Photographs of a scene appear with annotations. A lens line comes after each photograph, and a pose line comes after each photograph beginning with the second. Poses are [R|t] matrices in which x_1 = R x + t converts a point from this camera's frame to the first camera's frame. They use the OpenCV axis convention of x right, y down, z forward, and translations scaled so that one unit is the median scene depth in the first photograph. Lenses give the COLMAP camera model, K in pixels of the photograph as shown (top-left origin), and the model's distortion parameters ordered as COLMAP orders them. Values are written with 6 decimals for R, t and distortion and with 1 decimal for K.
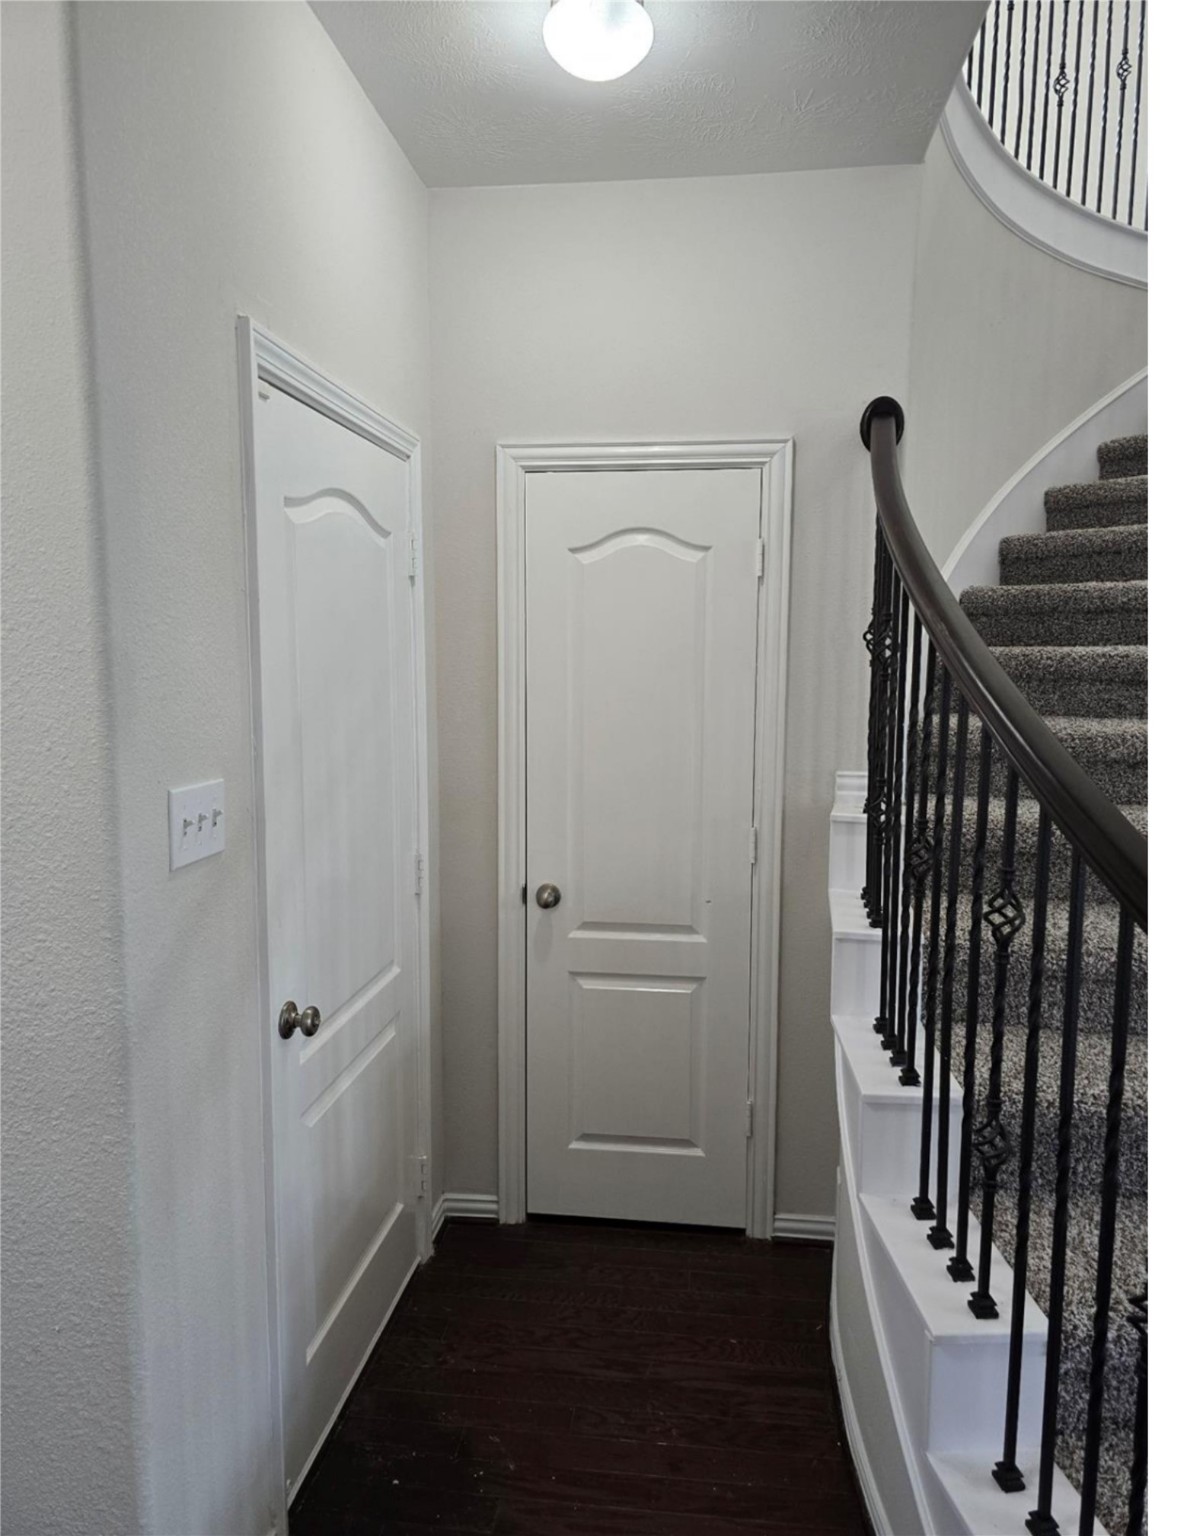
lens RADIAL K [[1068.8, 0, 579.5], [0, 1068.8, 764.3], [0, 0, 1]] dist [0.047679, -0.041640]
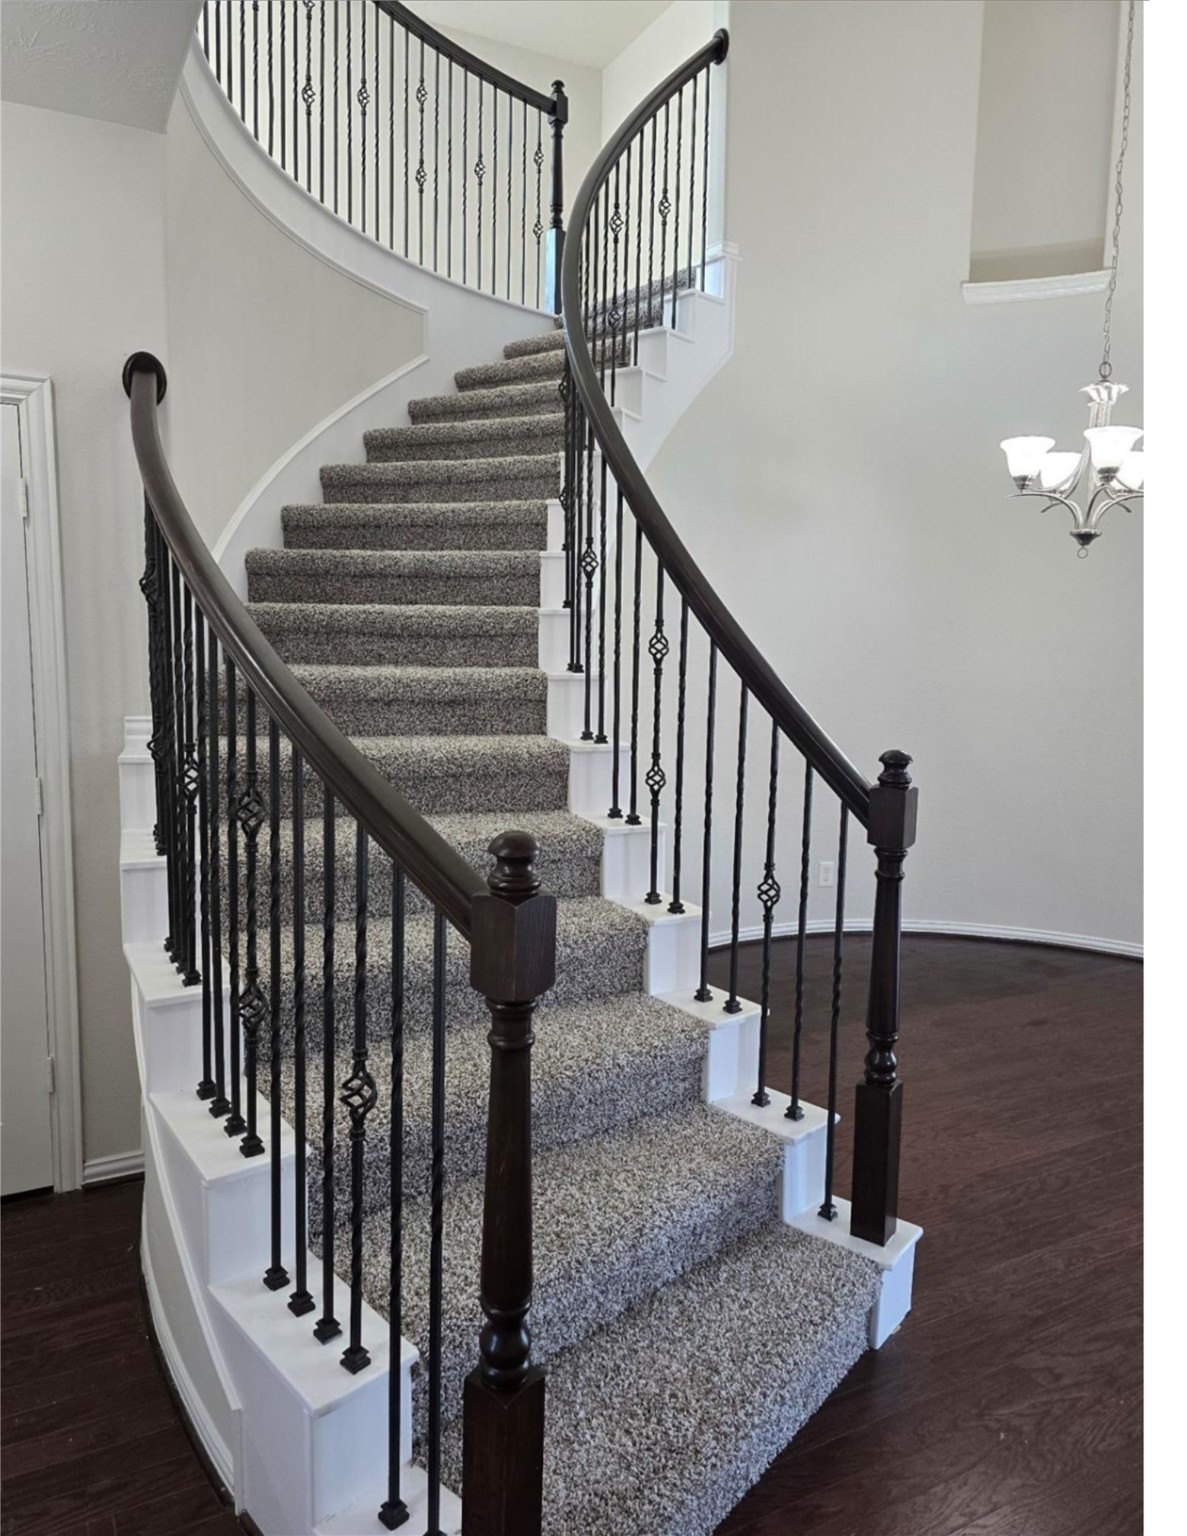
lens RADIAL K [[1068.8, 0, 590.2], [0, 1068.8, 769.7], [0, 0, 1]] dist [0.047679, -0.041640]
pose [[0.822872, -0.057097, 0.565351, 0.022497], [0.043729, 0.998351, 0.037179, 0.039117], [-0.566542, -0.005871, 0.824012, -0.099744]]
